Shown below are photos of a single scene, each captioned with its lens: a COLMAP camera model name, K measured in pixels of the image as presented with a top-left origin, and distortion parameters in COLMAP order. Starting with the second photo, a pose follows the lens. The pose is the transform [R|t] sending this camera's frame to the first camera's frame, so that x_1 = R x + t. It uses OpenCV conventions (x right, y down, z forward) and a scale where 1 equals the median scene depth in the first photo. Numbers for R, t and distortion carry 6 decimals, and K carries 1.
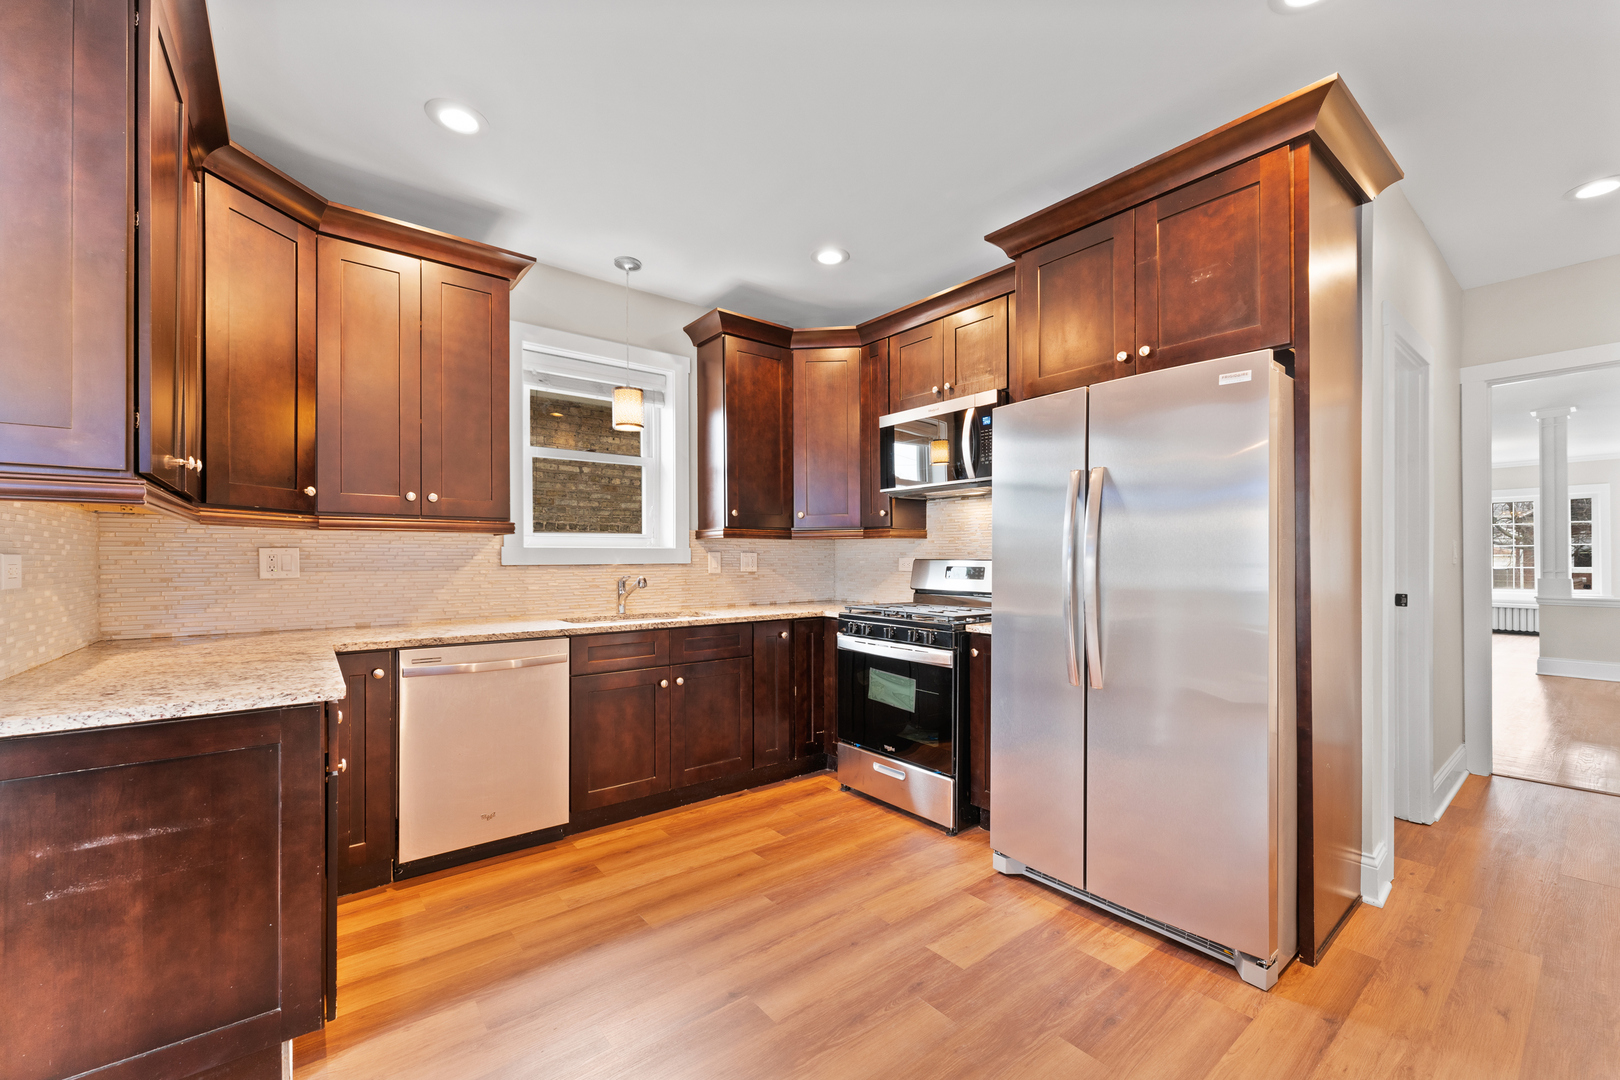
lens RADIAL K [[661.9, 0, 813.0], [0, 661.9, 550.2], [0, 0, 1]] dist [0.011648, 0.000204]
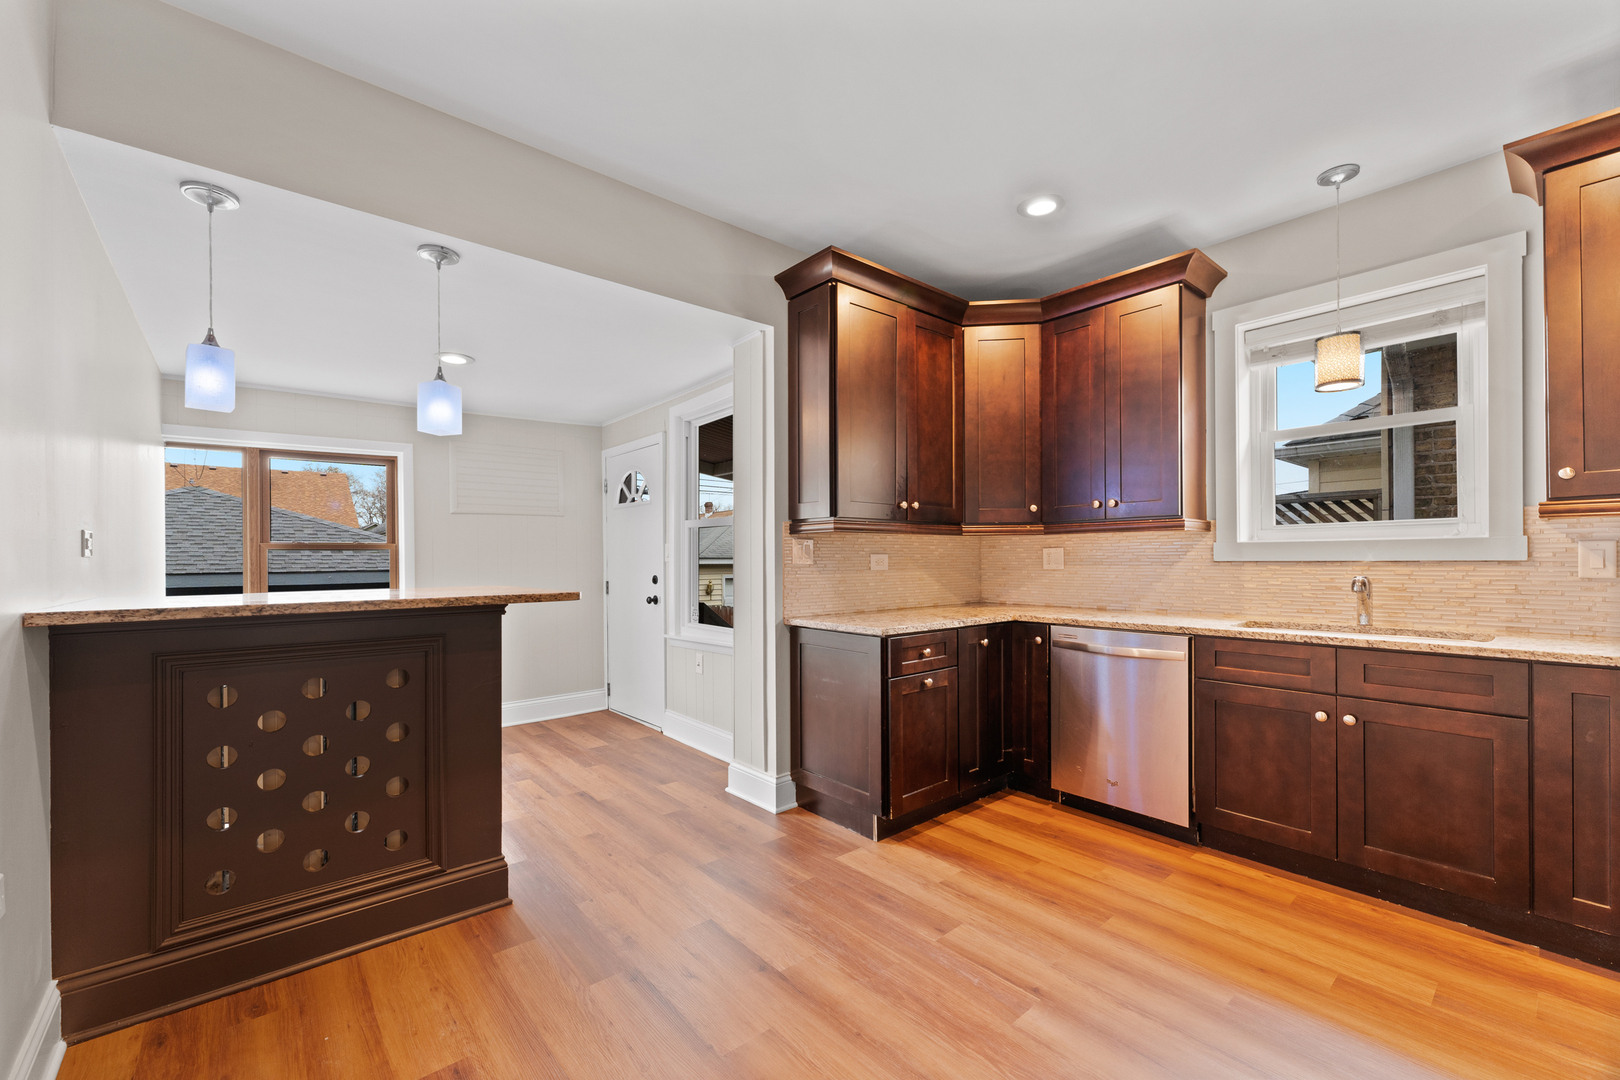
lens RADIAL K [[661.9, 0, 813.4], [0, 661.9, 550.5], [0, 0, 1]] dist [0.011648, 0.000204]
pose [[0.036716, -0.010668, -0.999269, 0.561875], [0.018721, 0.999775, -0.009985, 0.006299], [0.999150, -0.018341, 0.036907, 0.410654]]
